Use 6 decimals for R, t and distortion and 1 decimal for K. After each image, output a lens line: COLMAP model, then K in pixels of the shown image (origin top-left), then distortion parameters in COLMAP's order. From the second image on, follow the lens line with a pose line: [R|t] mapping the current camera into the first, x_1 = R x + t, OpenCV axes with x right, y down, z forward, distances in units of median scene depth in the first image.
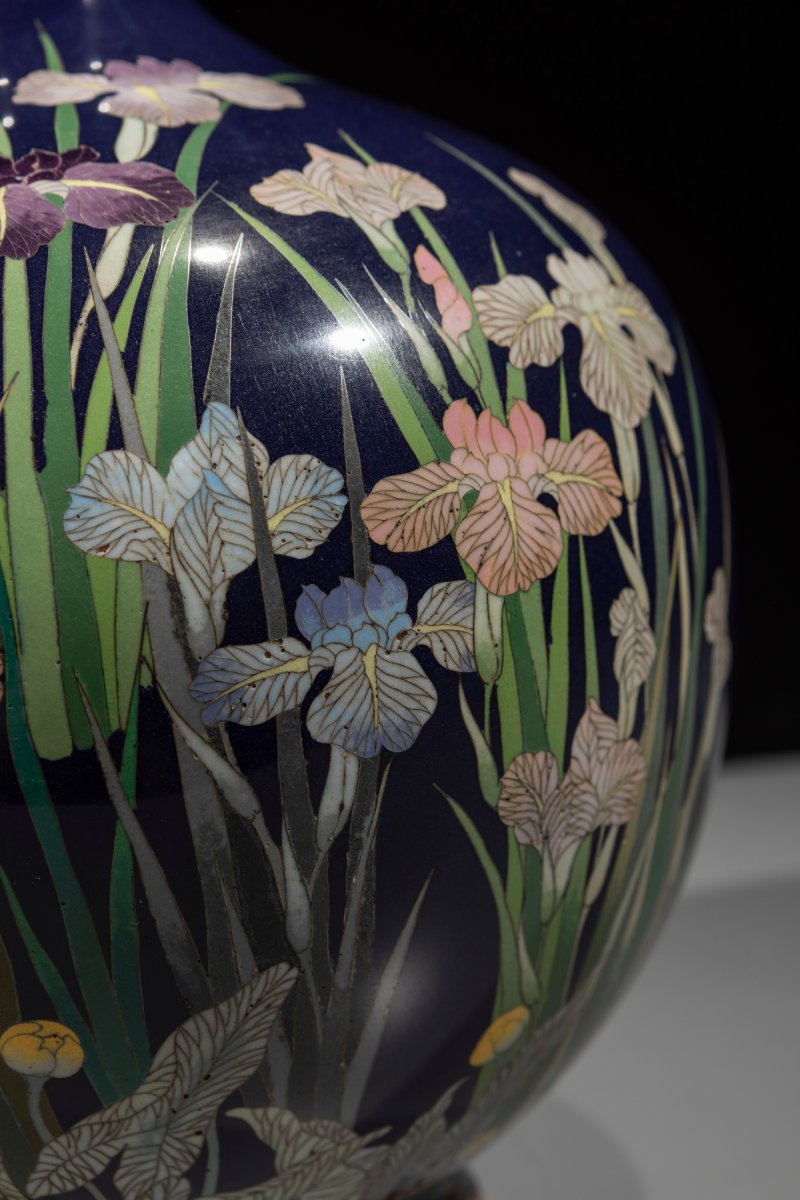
lens RADIAL K [[2476.6, 0, 400.0], [0, 2476.6, 600.0], [0, 0, 1]] dist [0.065929, -0.110264]
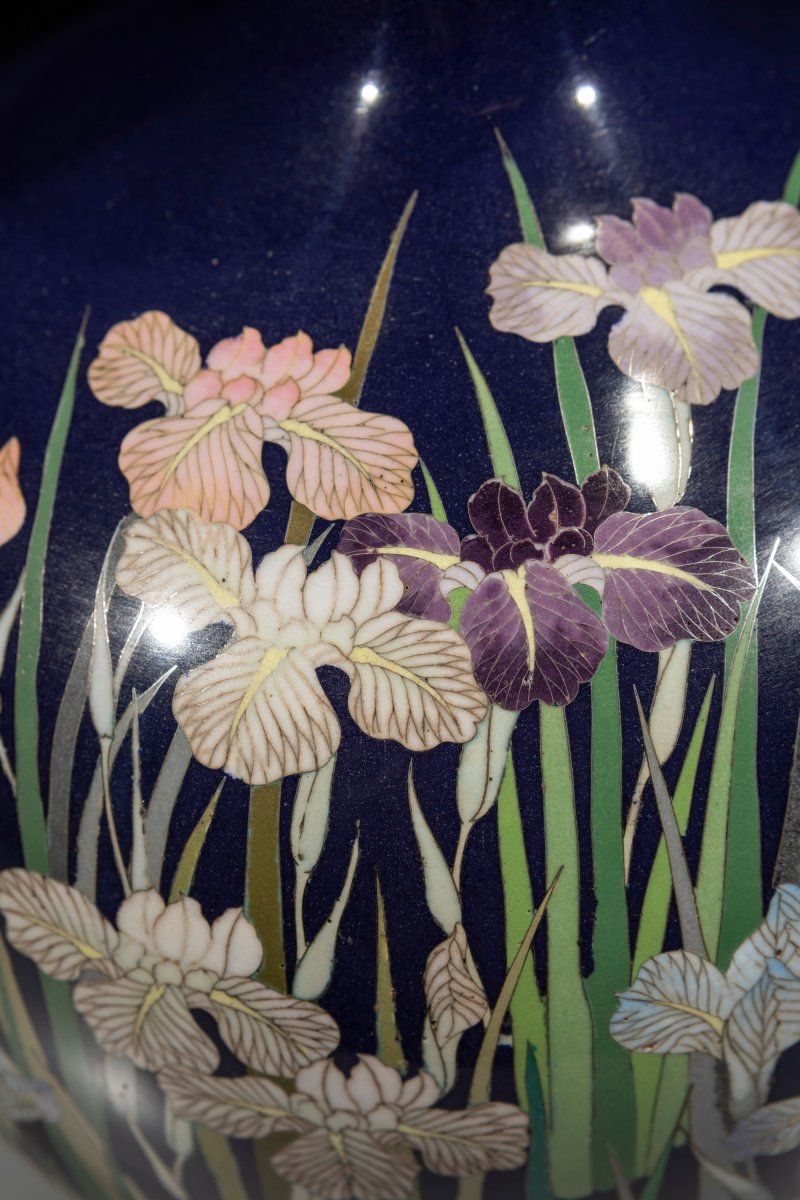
lens RADIAL K [[2562.9, 0, 400.9], [0, 2562.9, 558.6], [0, 0, 1]] dist [0.078483, 0.180195]
pose [[0.997477, 0.010907, 0.070143, -0.262160], [-0.048087, 0.830690, 0.554654, -0.639328], [-0.052218, -0.556628, 0.829119, 0.322958]]
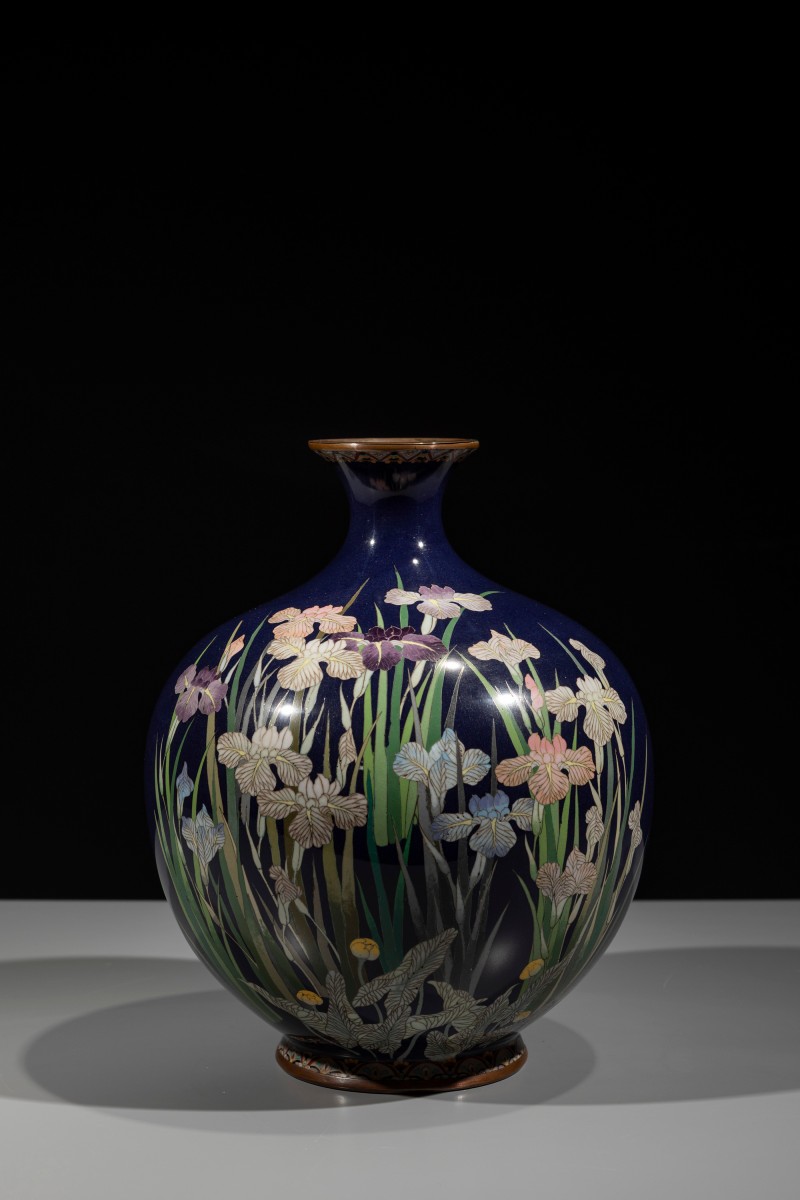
lens RADIAL K [[2476.6, 0, 400.0], [0, 2476.6, 600.0], [0, 0, 1]] dist [0.065929, -0.110264]
pose [[0.991703, 0.092374, -0.089401, 0.110032], [-0.097600, 0.993651, -0.055963, -0.059375], [0.083664, 0.064225, 0.994422, -1.820973]]
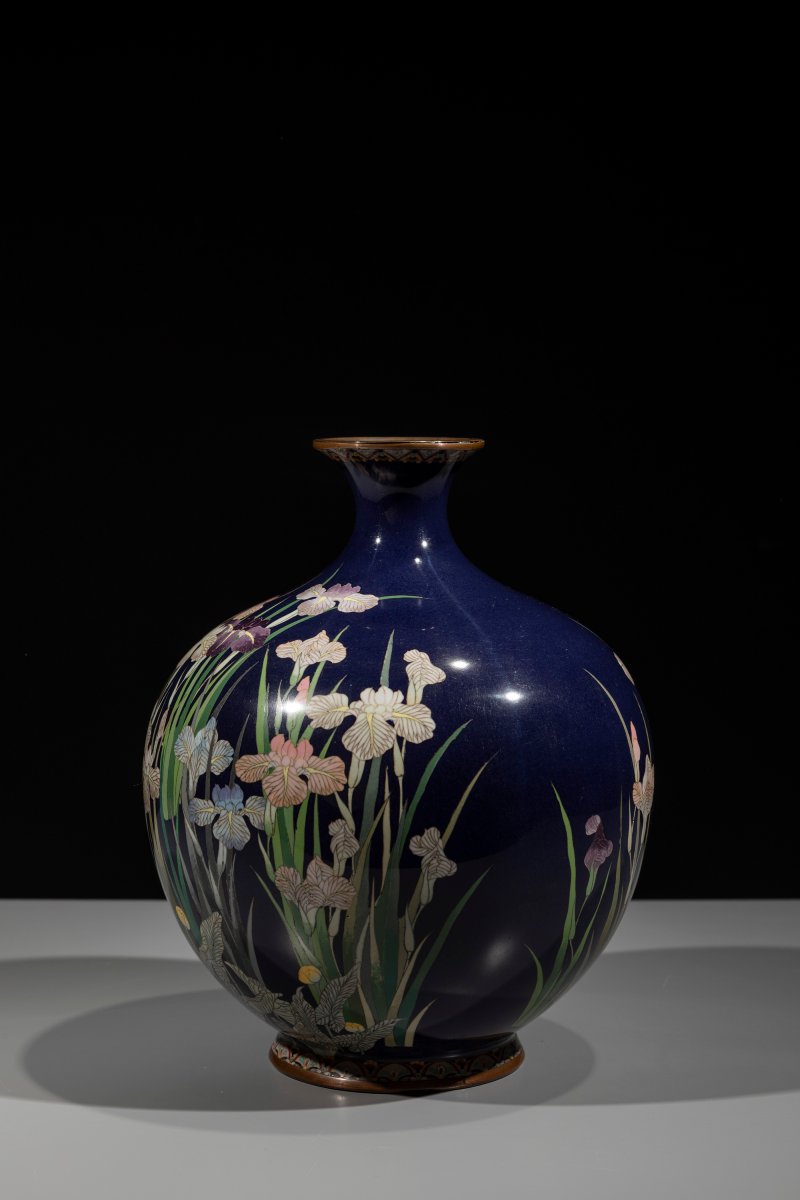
lens RADIAL K [[2476.6, 0, 400.0], [0, 2476.6, 600.0], [0, 0, 1]] dist [0.065929, -0.110264]
pose [[0.447230, 0.166320, -0.878819, 2.527466], [-0.172846, 0.980109, 0.097528, -0.528078], [0.877559, 0.108283, 0.467082, -0.197489]]
